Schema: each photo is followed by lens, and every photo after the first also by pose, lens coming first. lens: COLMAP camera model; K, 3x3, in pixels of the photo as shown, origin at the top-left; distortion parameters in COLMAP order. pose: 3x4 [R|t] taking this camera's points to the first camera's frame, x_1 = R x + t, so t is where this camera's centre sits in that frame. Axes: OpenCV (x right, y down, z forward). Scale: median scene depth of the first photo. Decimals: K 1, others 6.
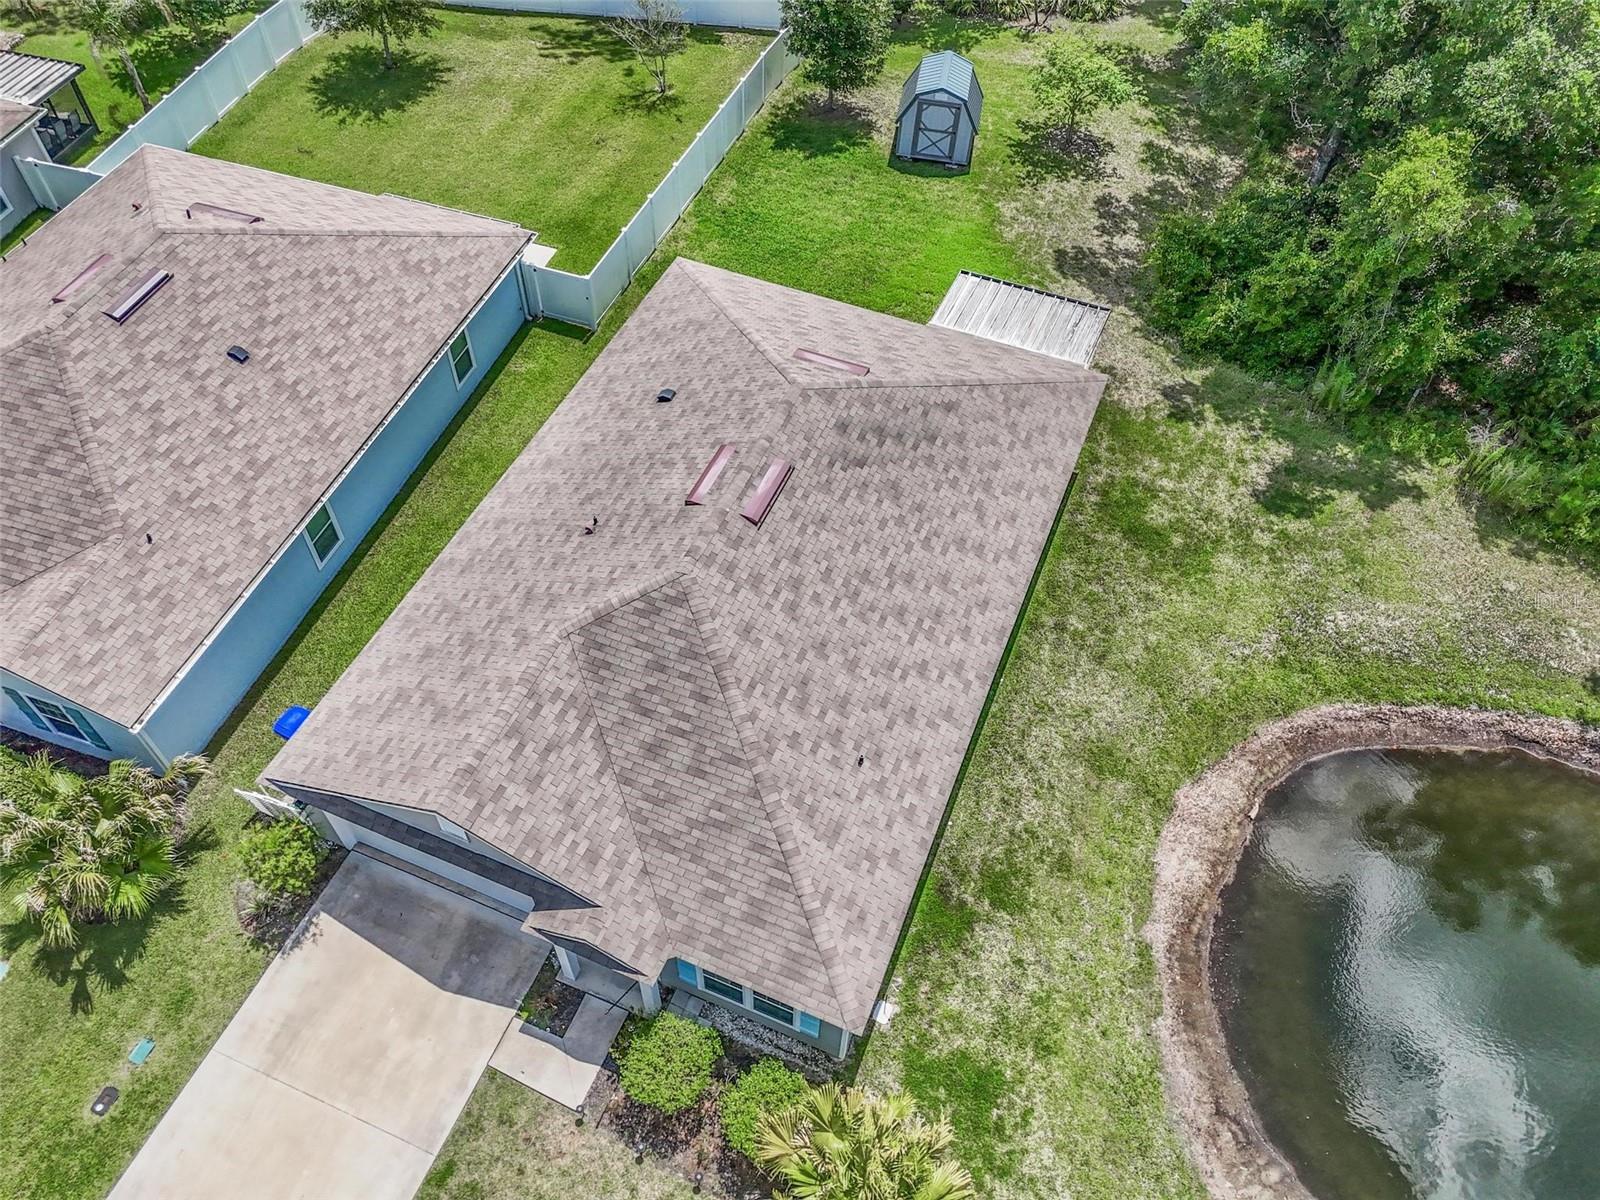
lens RADIAL K [[1172.0, 0, 800.0], [0, 1172.0, 600.0], [0, 0, 1]] dist [0.071077, -0.053435]
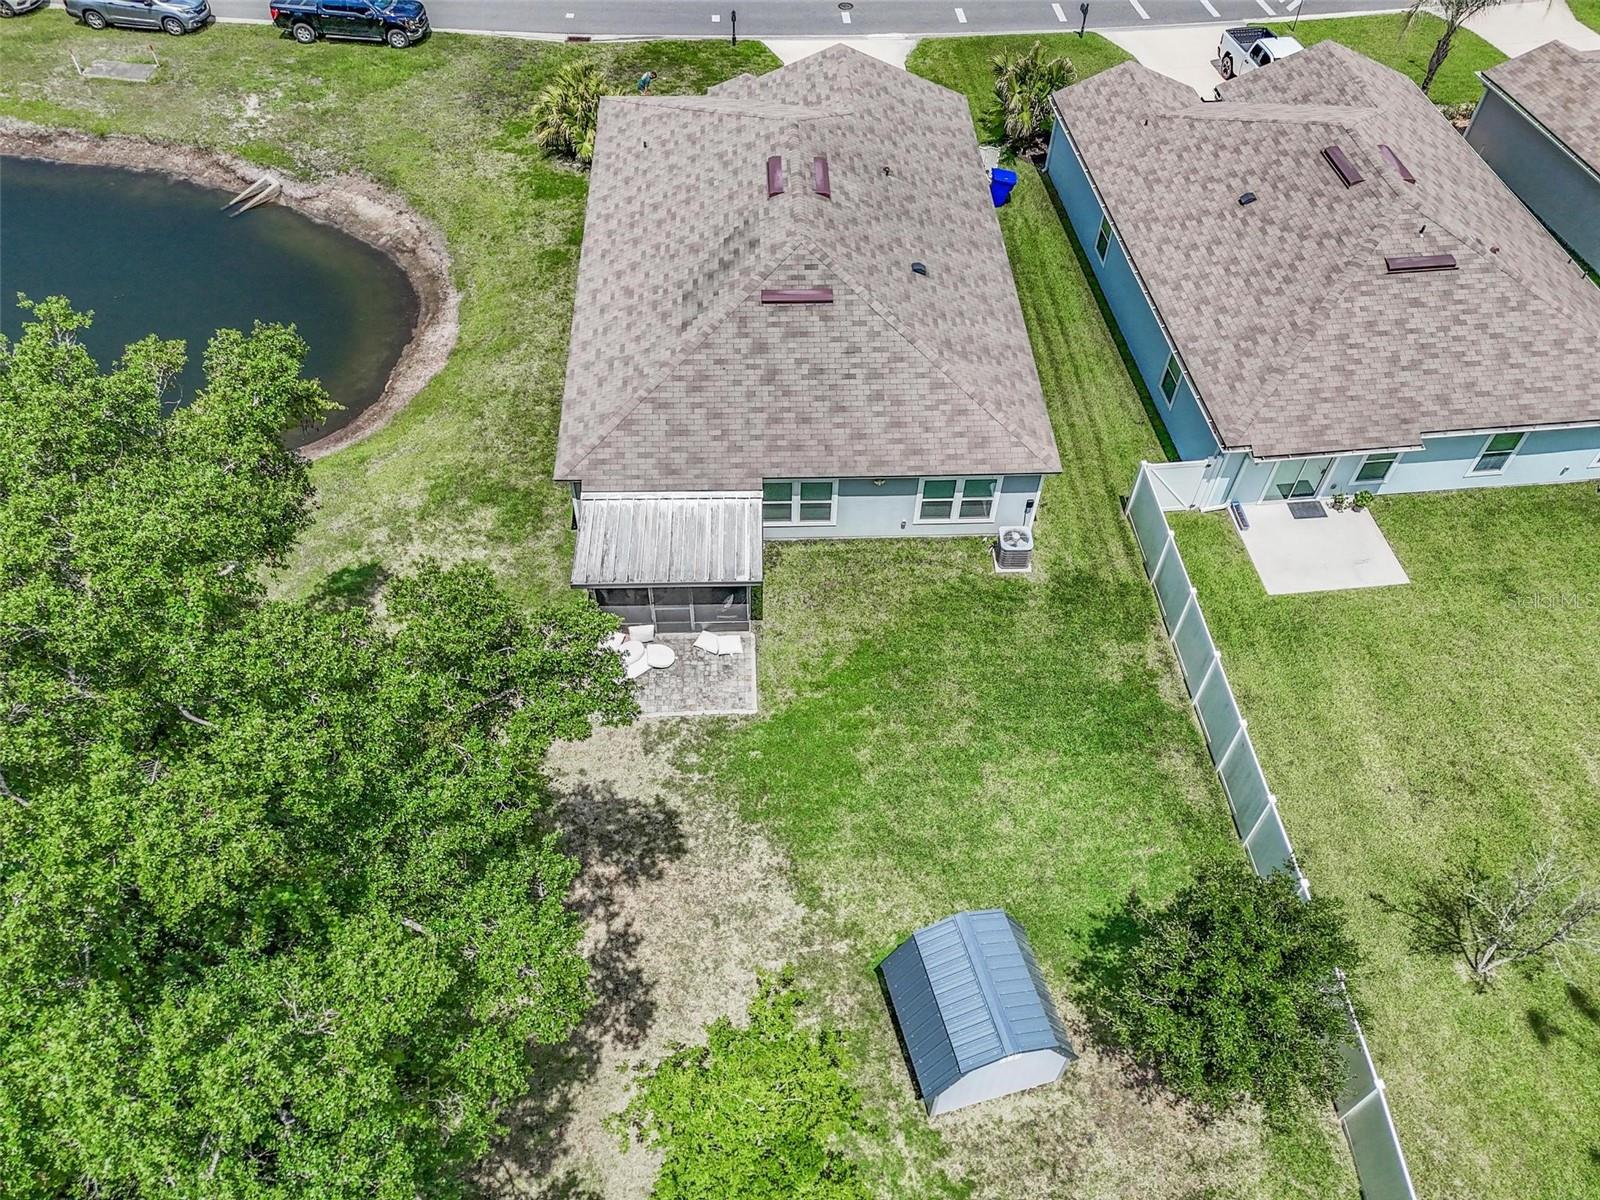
lens RADIAL K [[1172.0, 0, 800.0], [0, 1172.0, 600.0], [0, 0, 1]] dist [0.071077, -0.053435]
pose [[-0.906159, 0.298630, -0.299492, 0.370966], [-0.355258, -0.153201, 0.922129, -1.068726], [0.229493, 0.941992, 0.244915, 0.859362]]
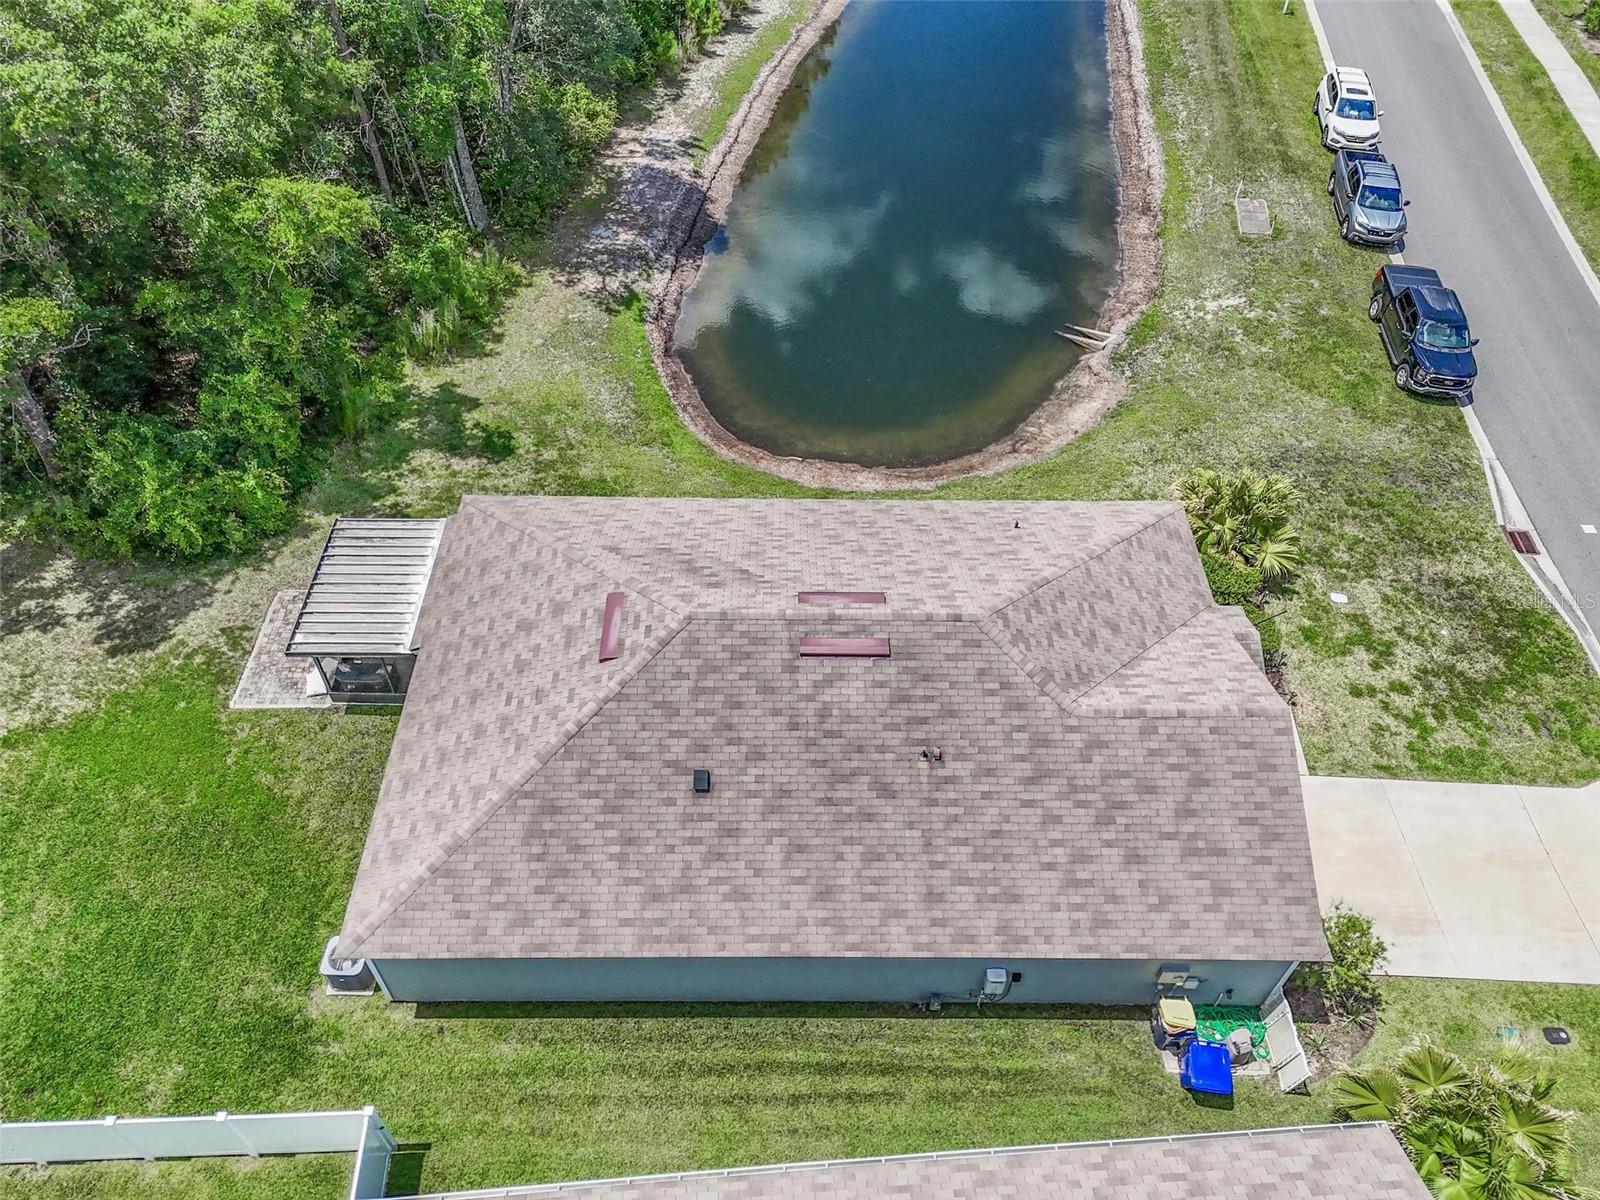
lens RADIAL K [[1172.0, 0, 800.0], [0, 1172.0, 600.0], [0, 0, 1]] dist [0.071077, -0.053435]
pose [[-0.388893, -0.704108, 0.594133, -0.463080], [0.705579, 0.187040, 0.683502, -0.611076], [-0.592386, 0.685017, 0.424065, 0.454977]]
